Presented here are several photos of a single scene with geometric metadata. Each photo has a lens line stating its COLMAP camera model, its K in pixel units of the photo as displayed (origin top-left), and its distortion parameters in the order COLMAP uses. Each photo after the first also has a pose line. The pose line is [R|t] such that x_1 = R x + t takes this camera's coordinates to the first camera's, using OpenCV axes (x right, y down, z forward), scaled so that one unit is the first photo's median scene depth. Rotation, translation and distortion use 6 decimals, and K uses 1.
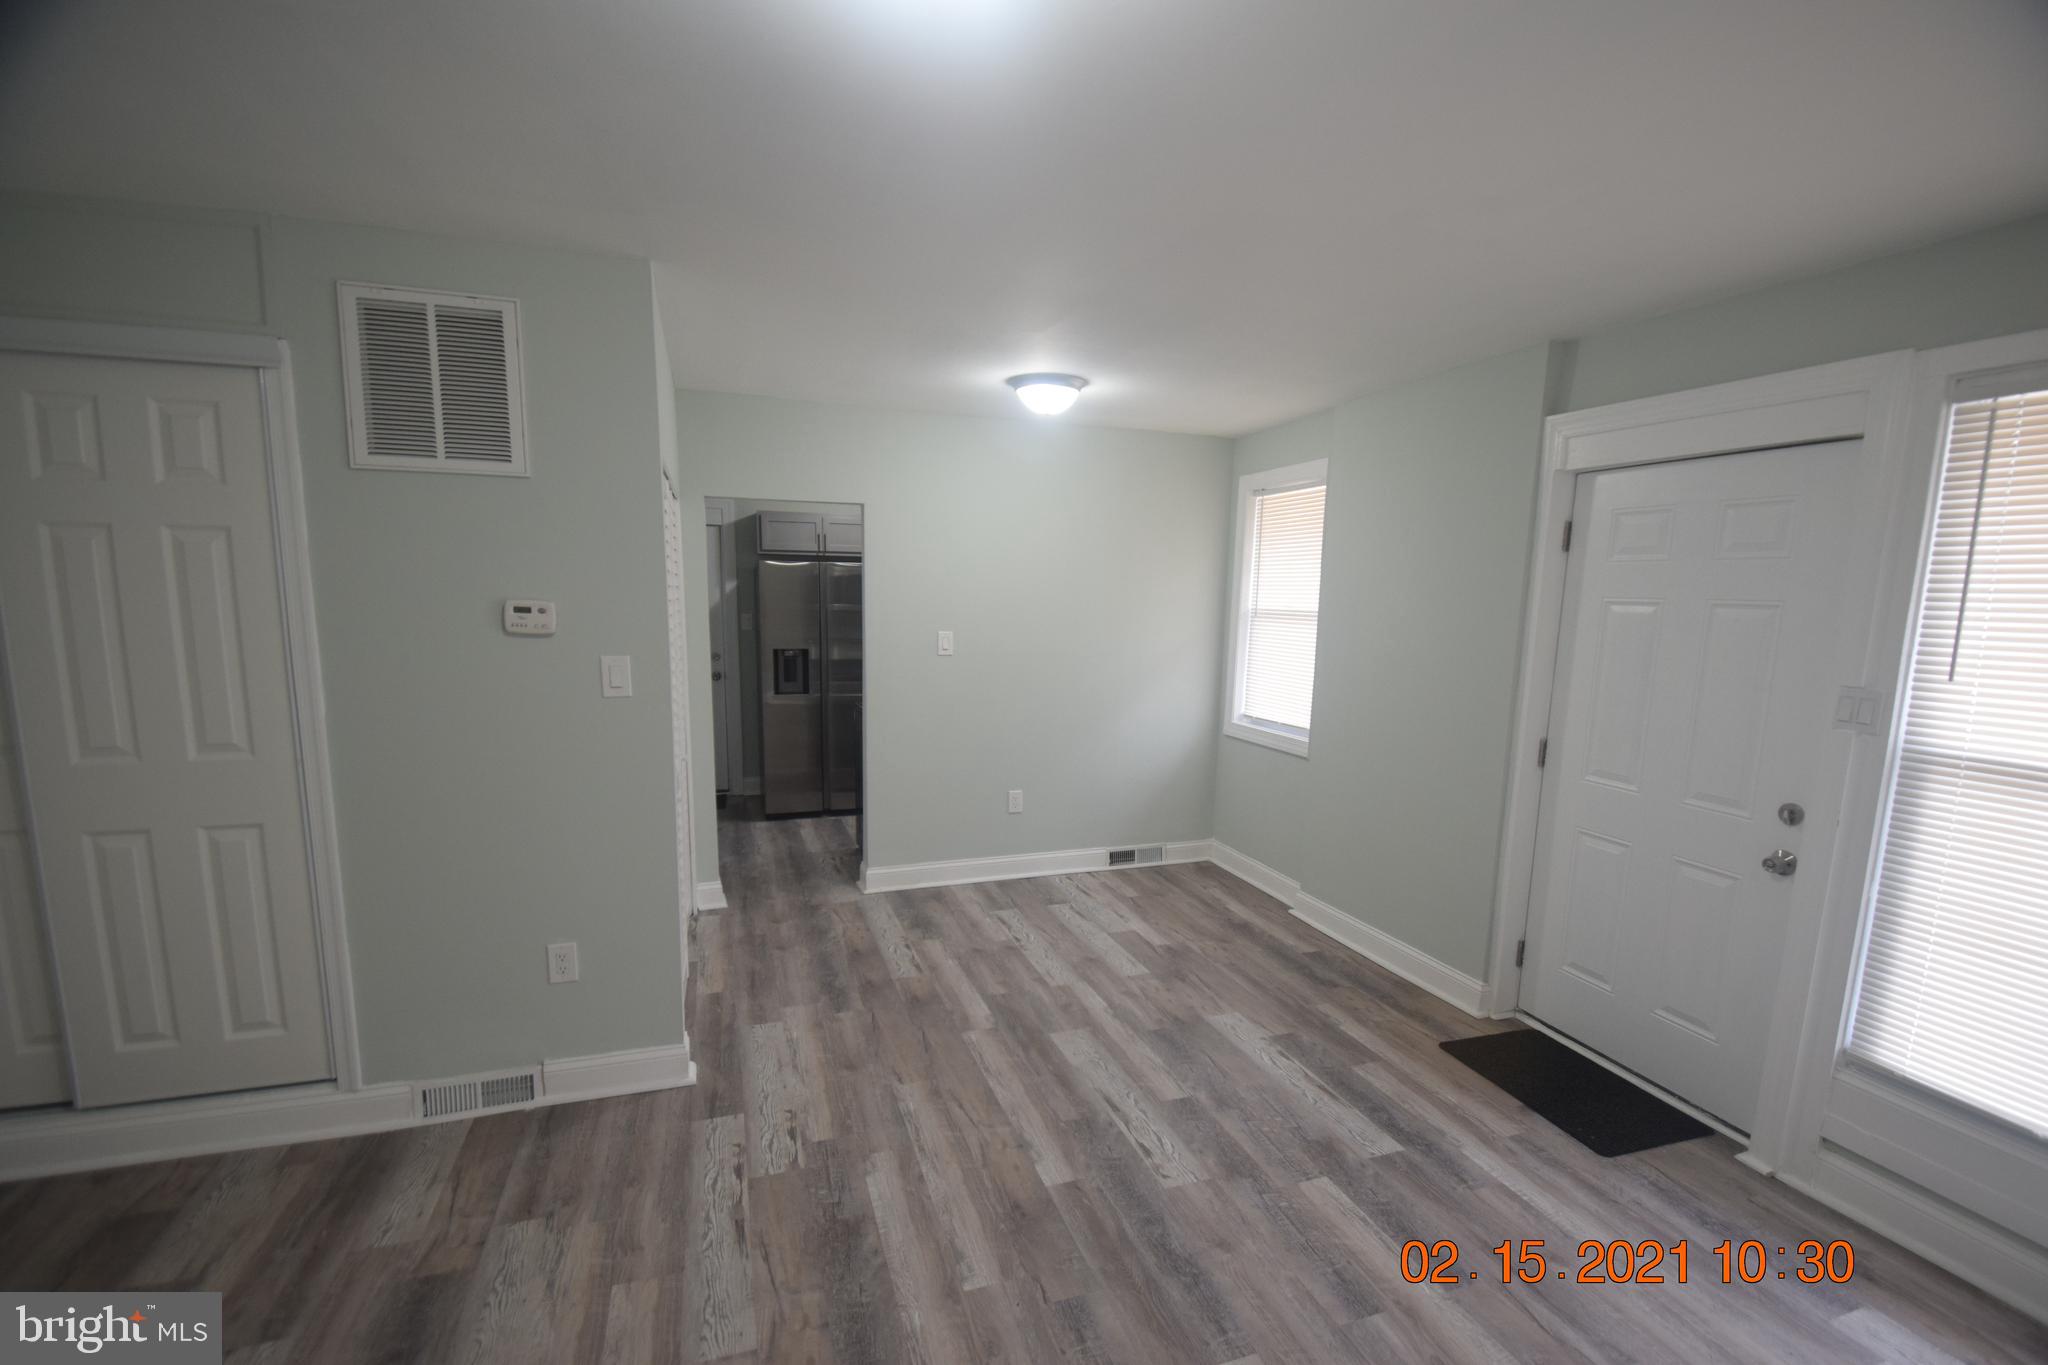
lens RADIAL K [[897.6, 0, 1040.0], [0, 897.6, 733.5], [0, 0, 1]] dist [0.023138, -0.022762]
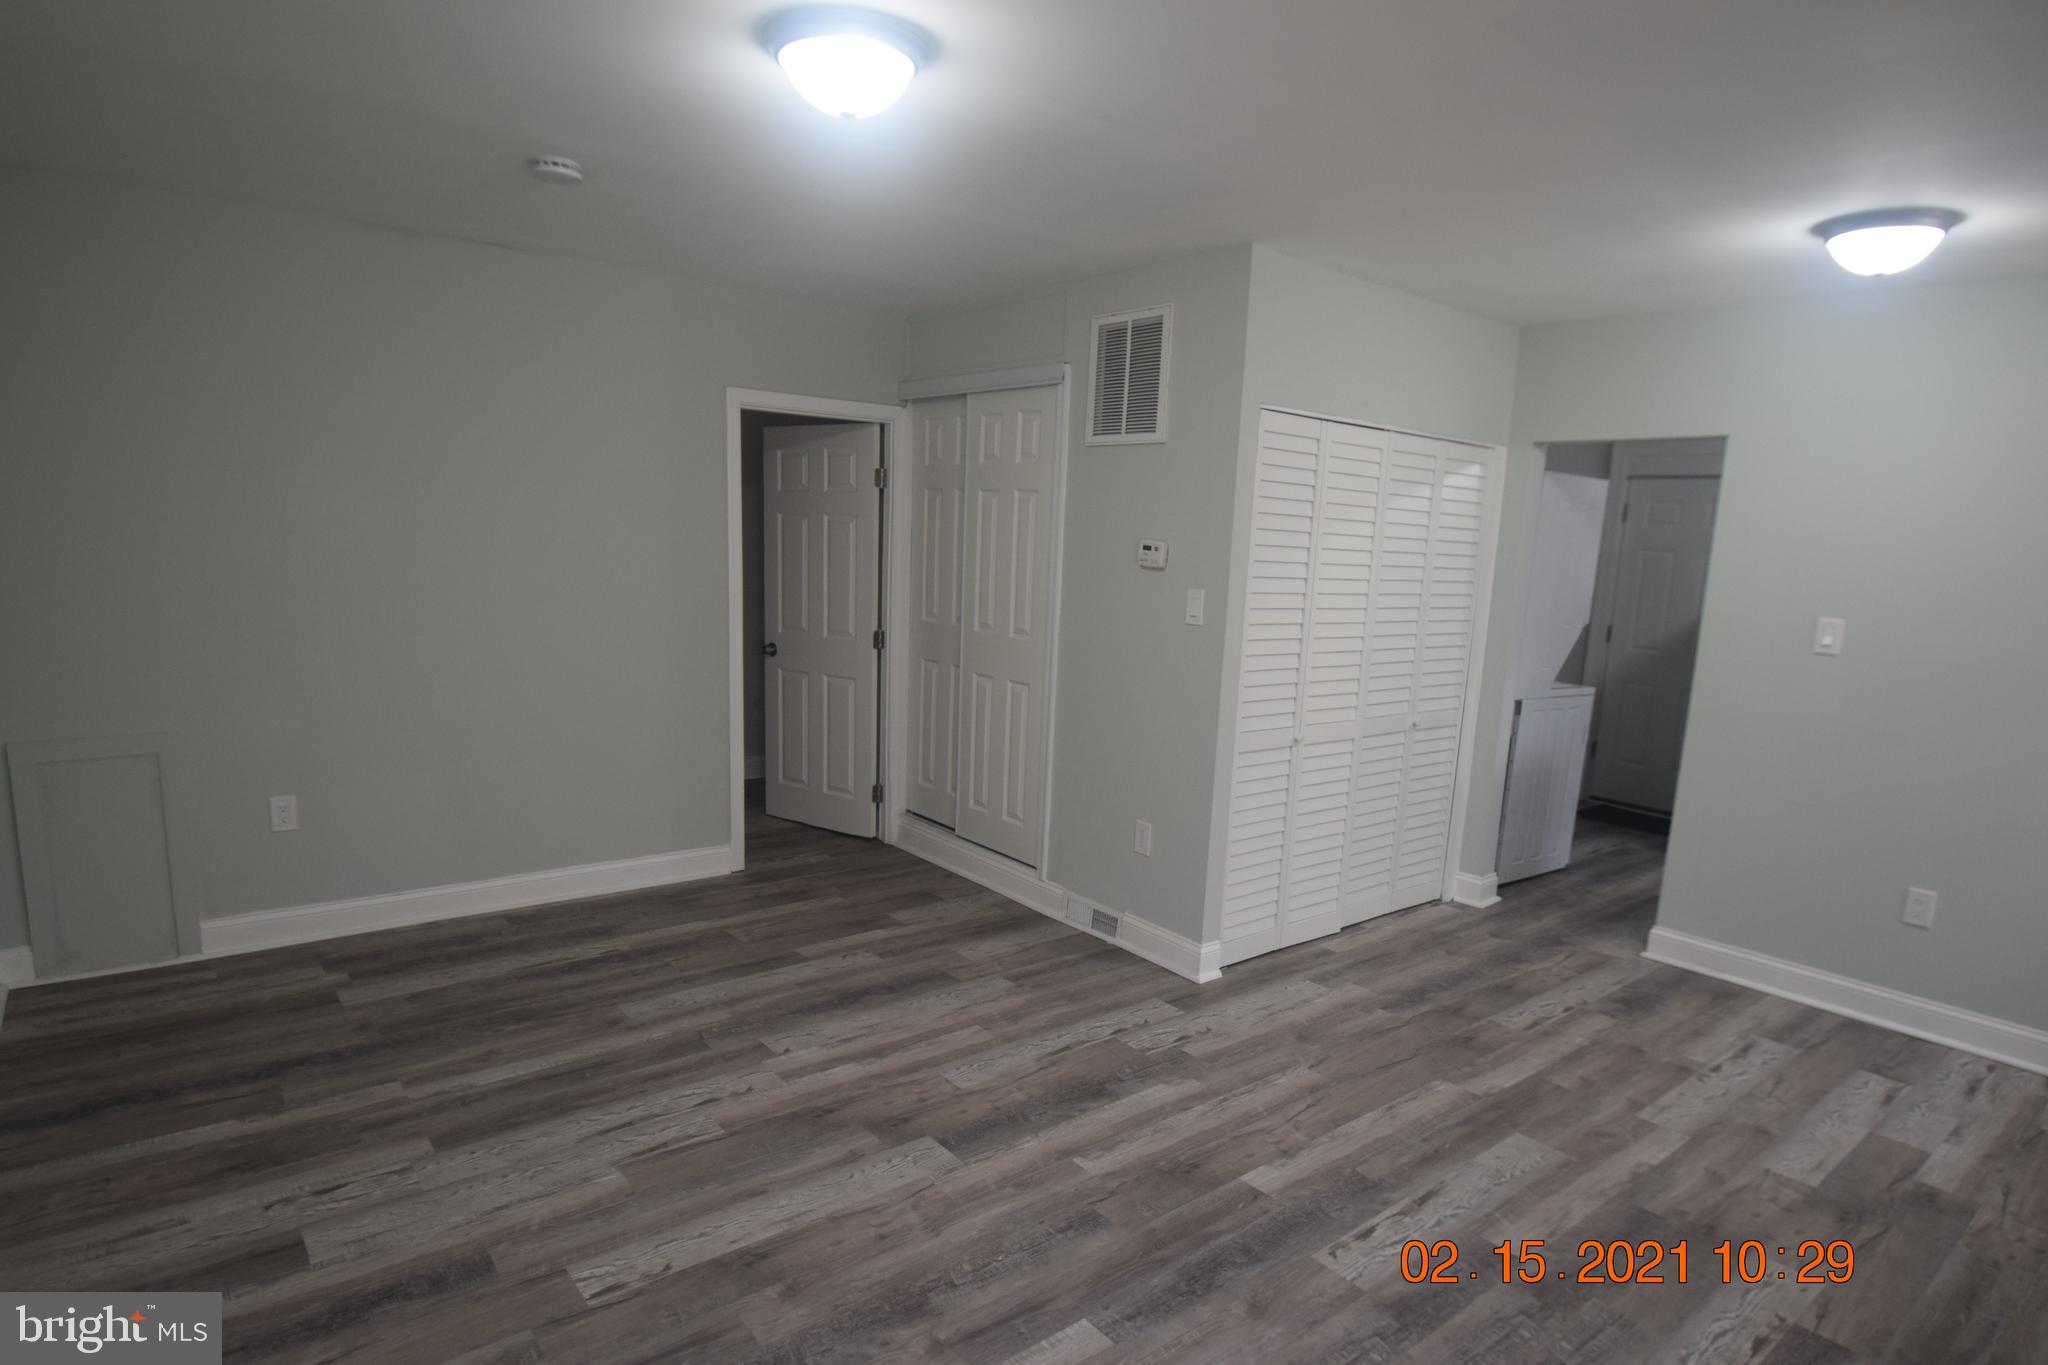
lens RADIAL K [[1126.4, 0, 1045.0], [0, 1126.4, 733.8], [0, 0, 1]] dist [-0.007264, -0.014493]
pose [[0.340098, 0.162622, -0.926222, 0.817843], [-0.180347, 0.977931, 0.105479, -0.021323], [0.922935, 0.131168, 0.361920, 0.304571]]
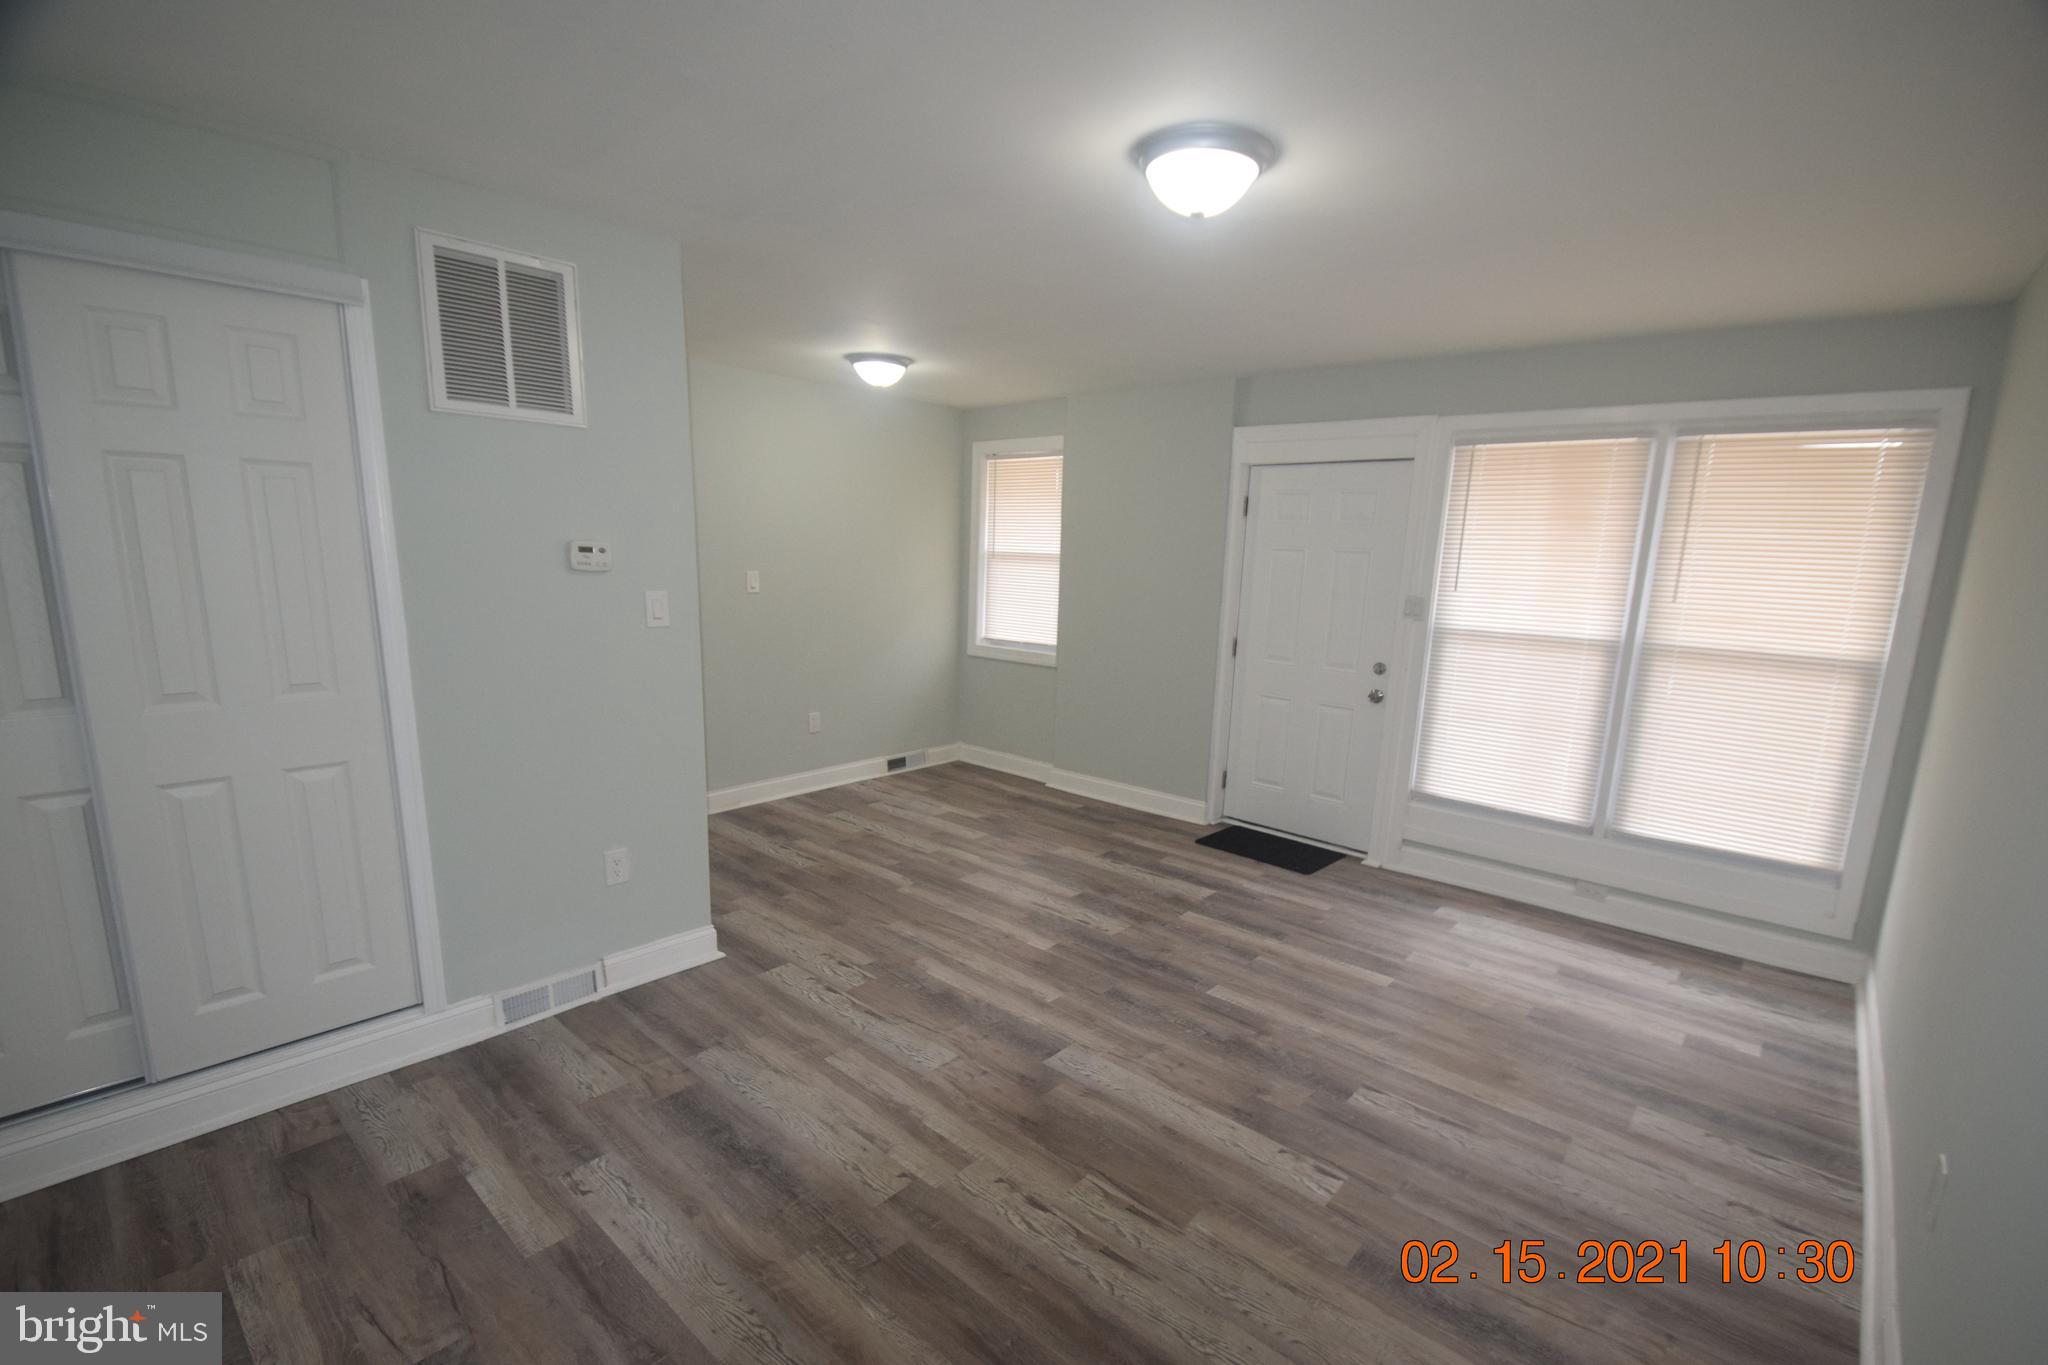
lens RADIAL K [[897.6, 0, 1040.0], [0, 897.6, 733.5], [0, 0, 1]] dist [0.023138, -0.022762]
pose [[0.872016, -0.091578, 0.480835, -0.591868], [0.061318, 0.995042, 0.078308, 0.032905], [-0.485622, -0.038802, 0.873307, -0.230623]]
